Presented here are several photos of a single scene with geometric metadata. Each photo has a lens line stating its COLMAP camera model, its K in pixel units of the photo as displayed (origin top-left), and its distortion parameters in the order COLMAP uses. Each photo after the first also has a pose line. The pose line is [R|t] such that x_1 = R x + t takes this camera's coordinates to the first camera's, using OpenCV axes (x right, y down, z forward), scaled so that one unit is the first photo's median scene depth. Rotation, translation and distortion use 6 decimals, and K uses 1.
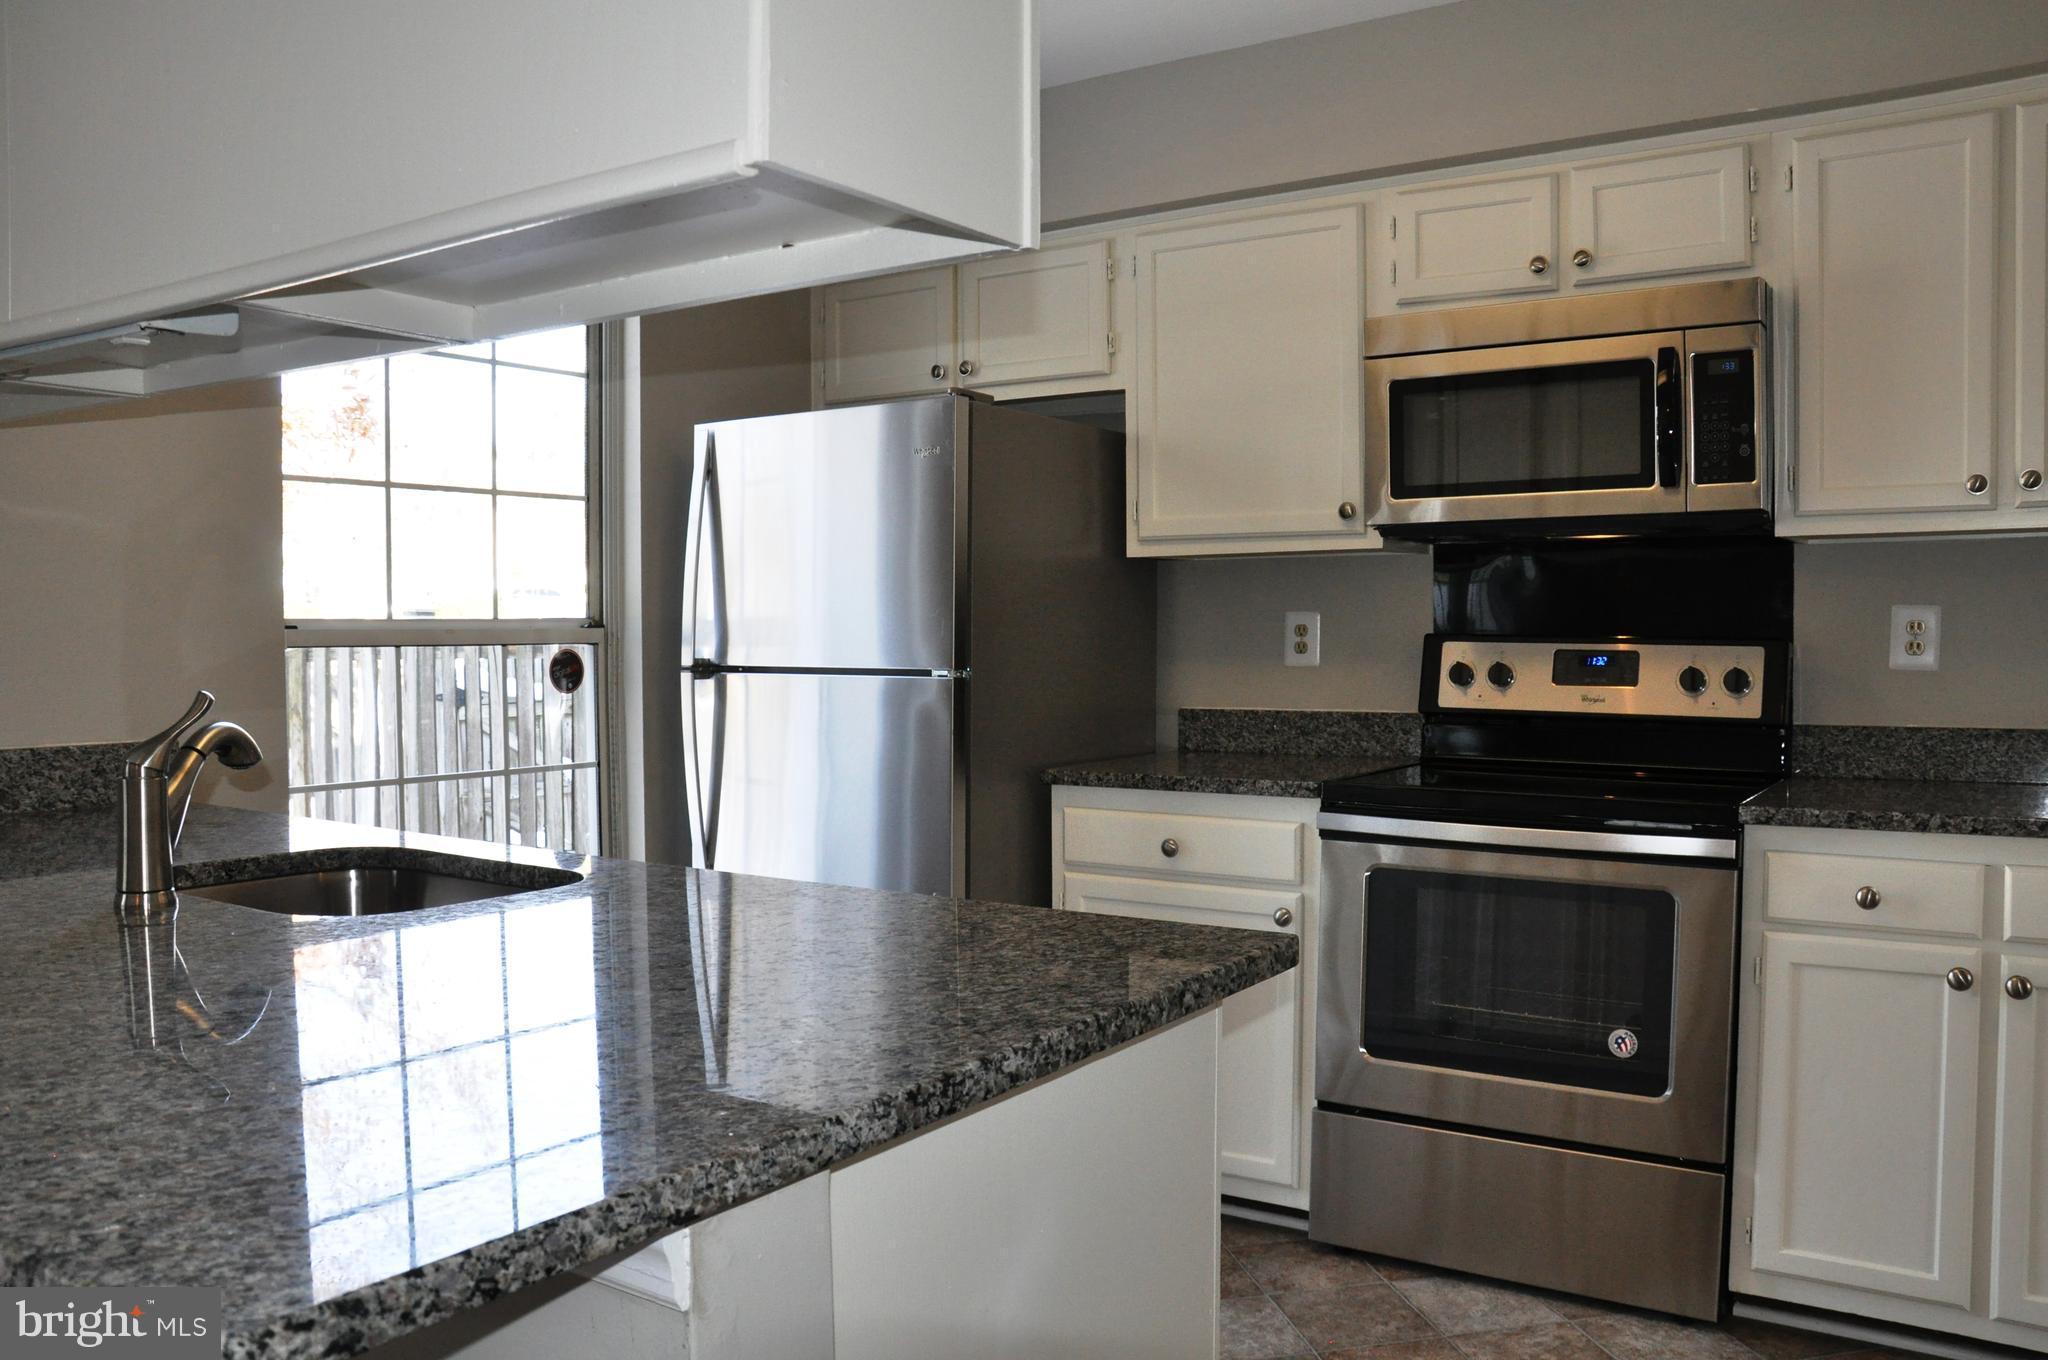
lens RADIAL K [[1605.8, 0, 1012.9], [0, 1605.8, 688.7], [0, 0, 1]] dist [-0.156658, 0.116298]
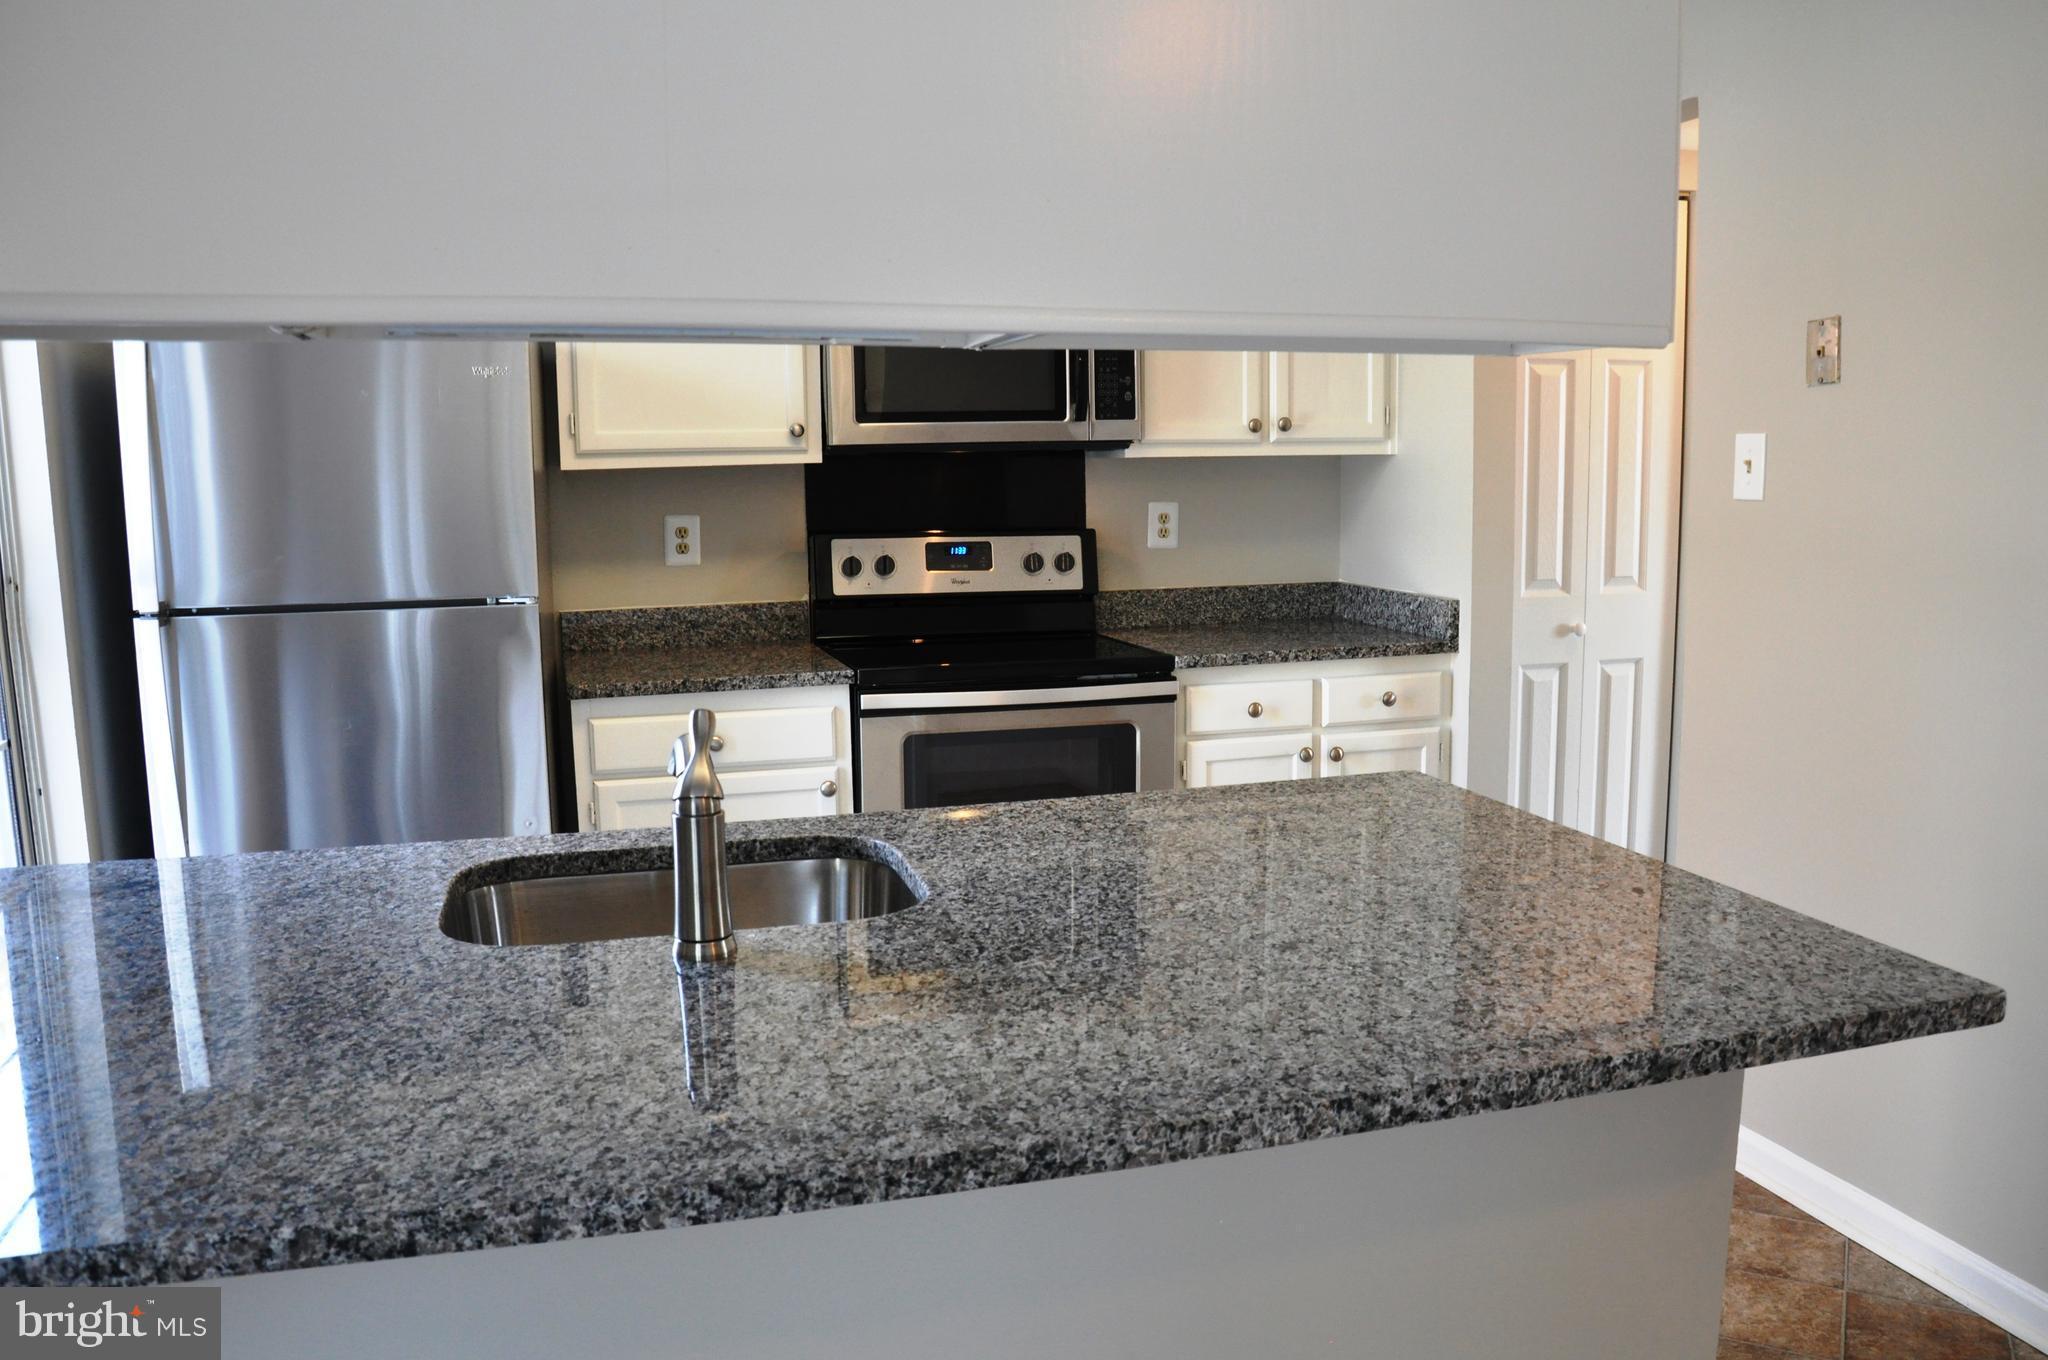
lens RADIAL K [[1605.8, 0, 1016.3], [0, 1605.8, 678.3], [0, 0, 1]] dist [-0.156658, 0.116298]
pose [[0.646211, -0.109647, 0.755241, -0.598762], [0.037434, 0.992988, 0.112133, -0.060700], [-0.762240, -0.044190, 0.645784, 0.140482]]
